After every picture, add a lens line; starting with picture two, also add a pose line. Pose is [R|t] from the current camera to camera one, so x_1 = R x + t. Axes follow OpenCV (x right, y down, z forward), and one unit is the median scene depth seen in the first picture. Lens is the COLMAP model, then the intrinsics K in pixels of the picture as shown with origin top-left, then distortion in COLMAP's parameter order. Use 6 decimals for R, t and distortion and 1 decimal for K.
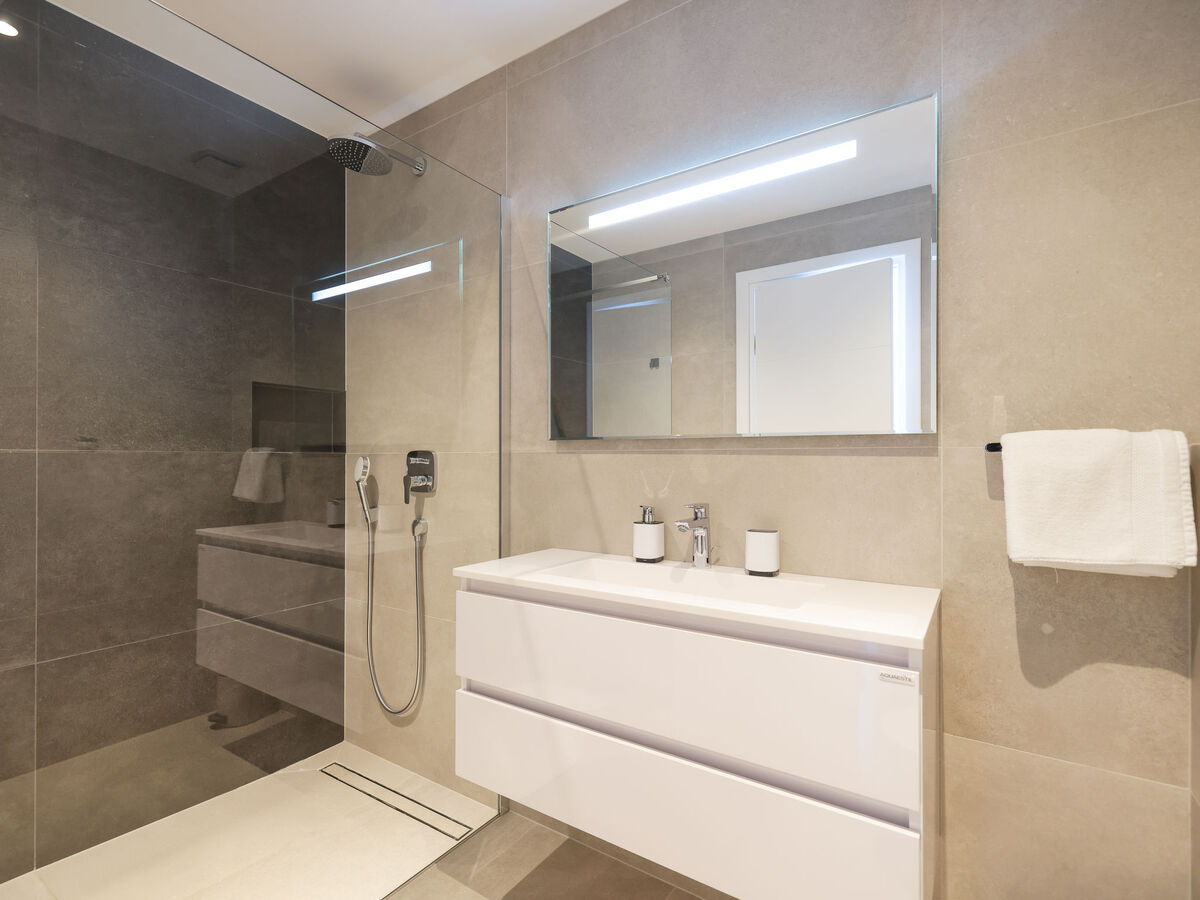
lens RADIAL K [[563.0, 0, 600.9], [0, 563.0, 454.6], [0, 0, 1]] dist [-0.000518, 0.000083]
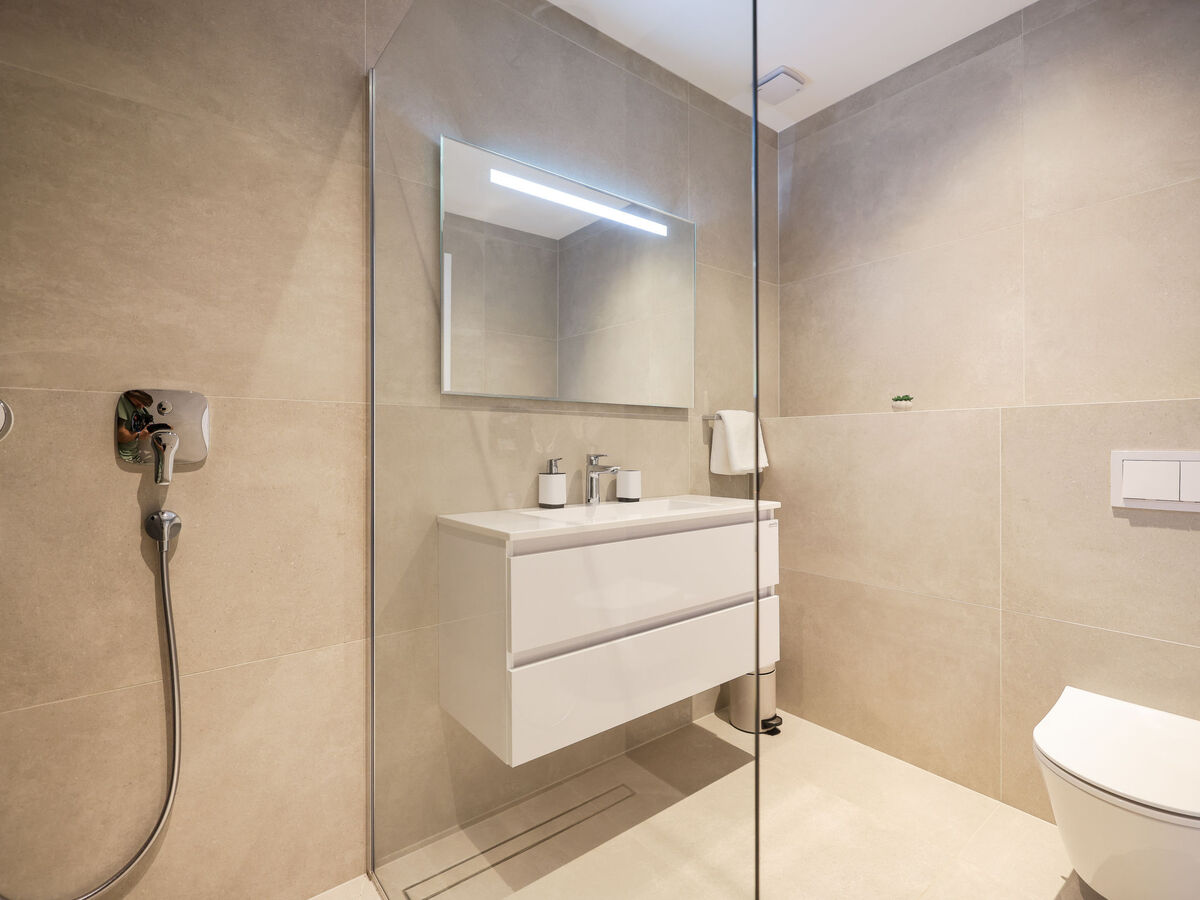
lens RADIAL K [[563.0, 0, 603.3], [0, 563.0, 442.1], [0, 0, 1]] dist [-0.000518, 0.000083]
pose [[0.315311, -0.005536, 0.948972, -0.991740], [-0.013473, 0.999856, 0.010309, 0.044906], [-0.948893, -0.016036, 0.315191, 0.557774]]
